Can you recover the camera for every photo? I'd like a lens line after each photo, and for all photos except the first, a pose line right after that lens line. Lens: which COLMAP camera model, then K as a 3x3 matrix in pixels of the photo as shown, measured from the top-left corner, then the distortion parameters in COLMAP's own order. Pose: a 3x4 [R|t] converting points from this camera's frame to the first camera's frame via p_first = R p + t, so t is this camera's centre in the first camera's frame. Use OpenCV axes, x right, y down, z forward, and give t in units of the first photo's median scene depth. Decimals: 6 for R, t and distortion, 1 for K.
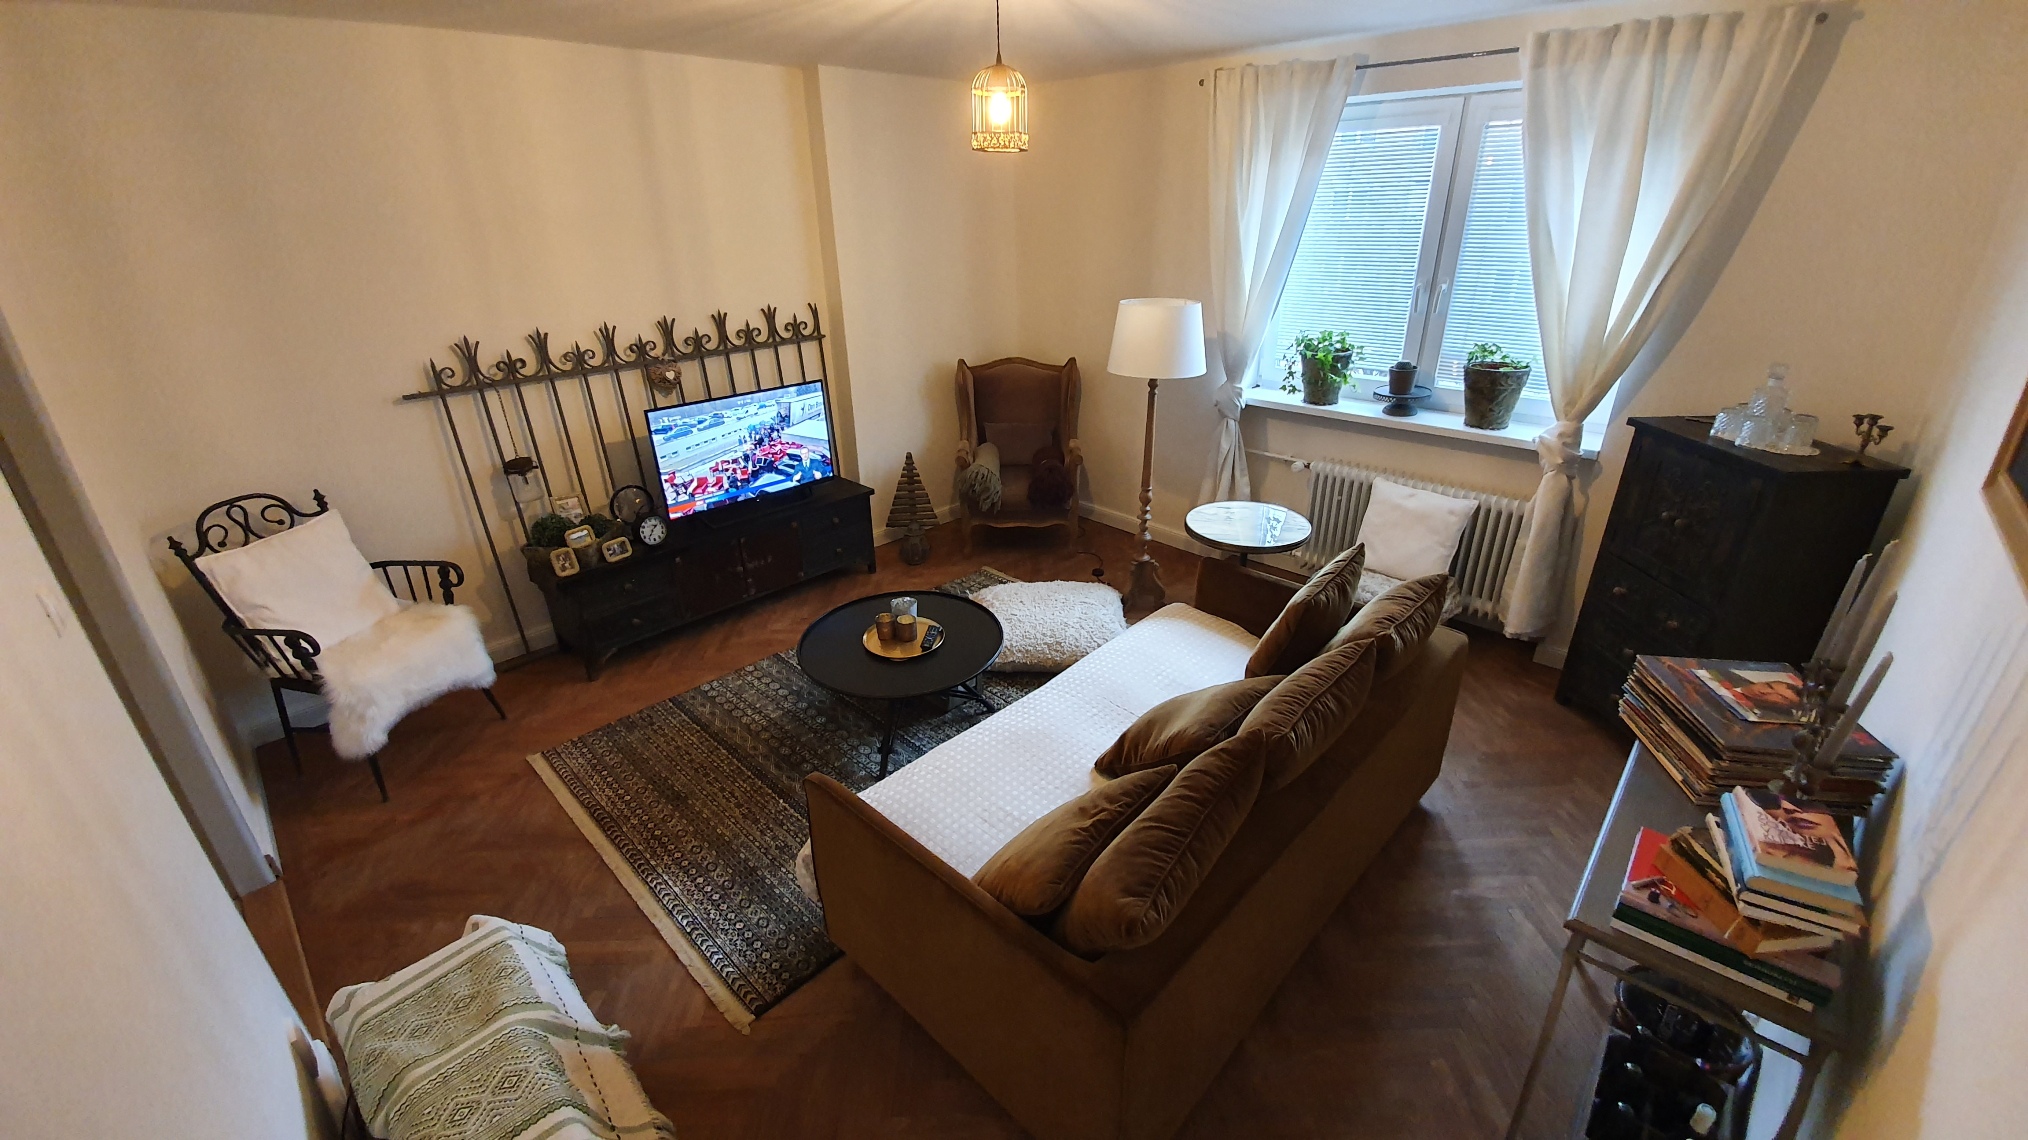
lens RADIAL K [[800.2, 0, 1028.1], [0, 800.2, 569.6], [0, 0, 1]] dist [0.010541, -0.014872]
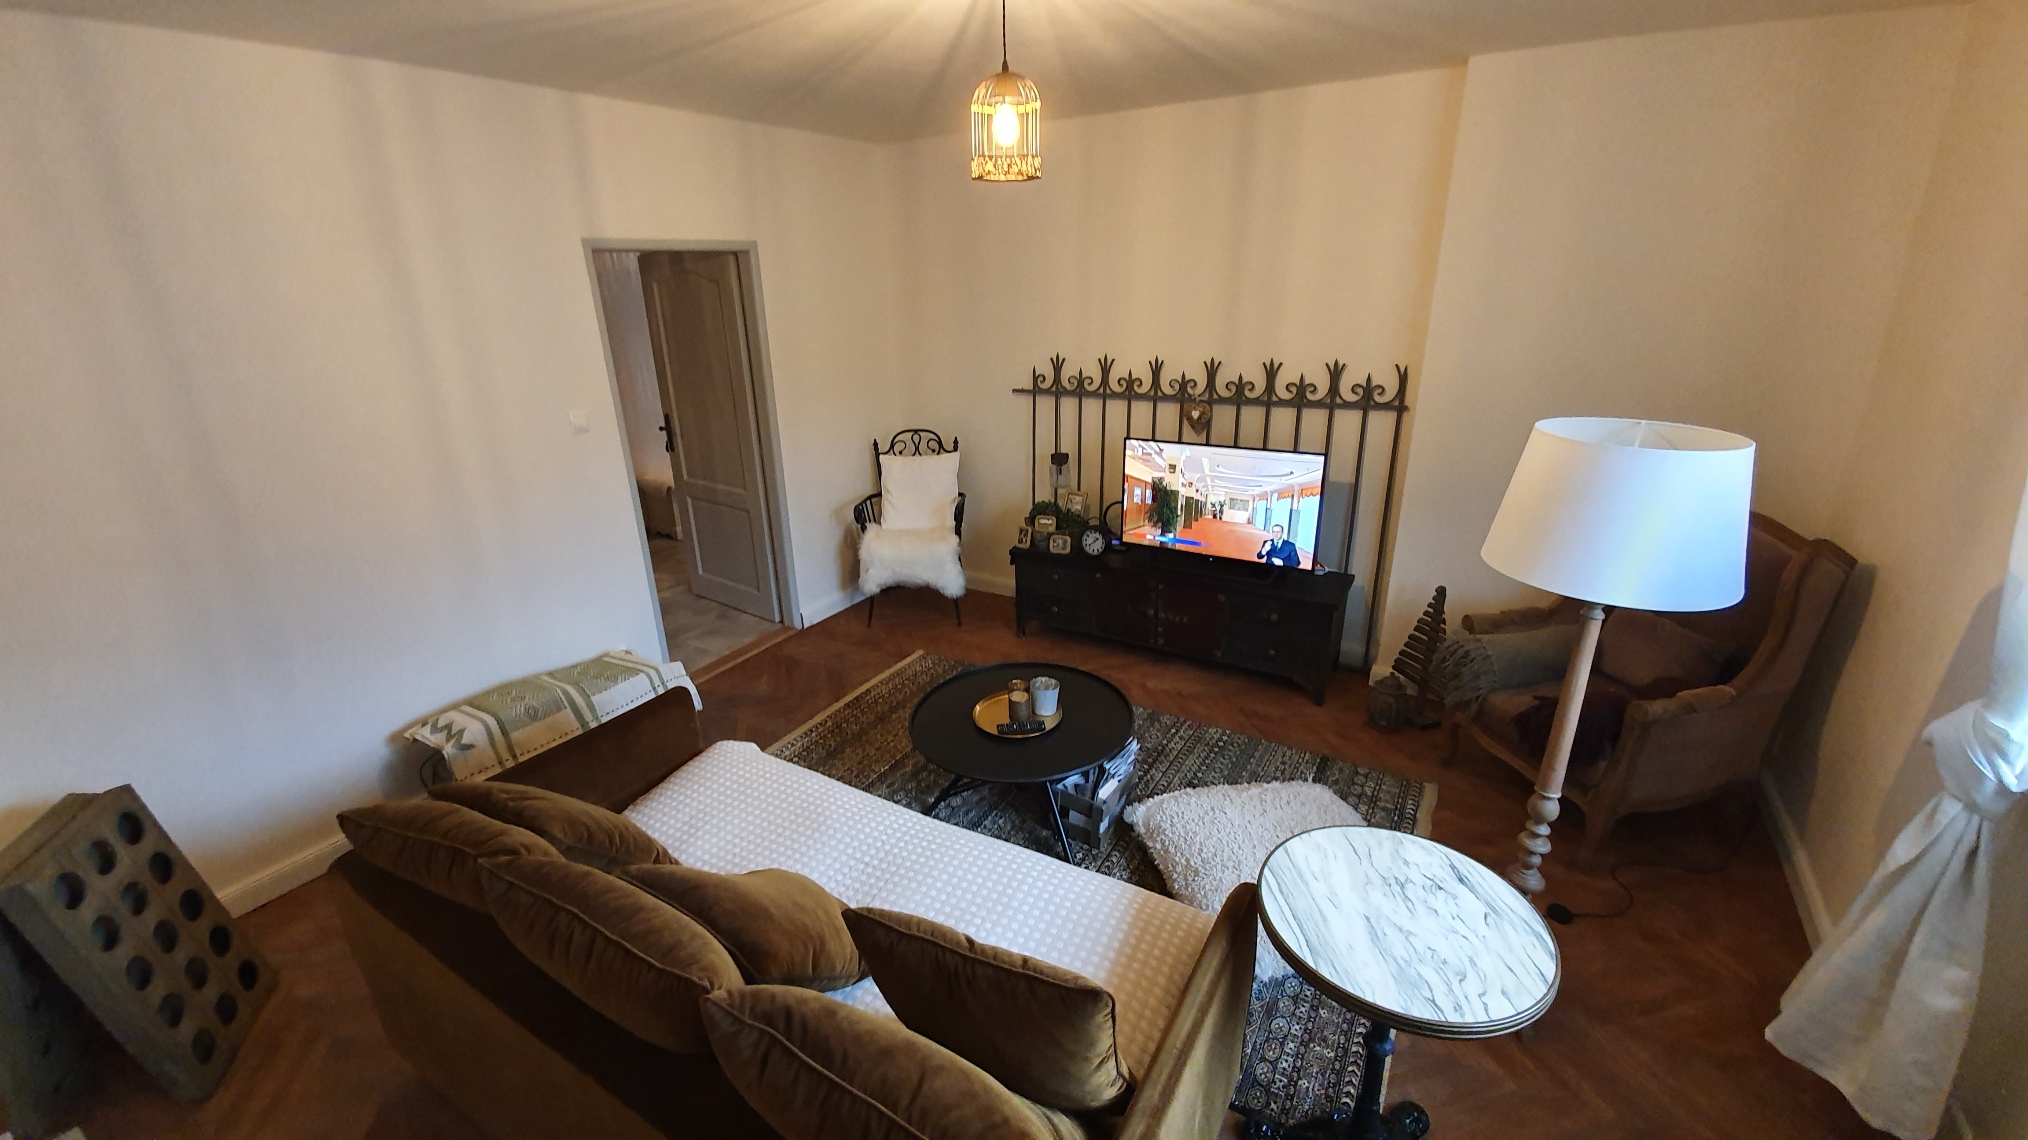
lens RADIAL K [[800.2, 0, 1028.1], [0, 800.2, 569.6], [0, 0, 1]] dist [0.010541, -0.014872]
pose [[0.218503, 0.354414, -0.909201, 0.560446], [-0.374564, 0.890806, 0.257227, -0.281982], [0.901087, 0.284349, 0.327395, 0.604762]]
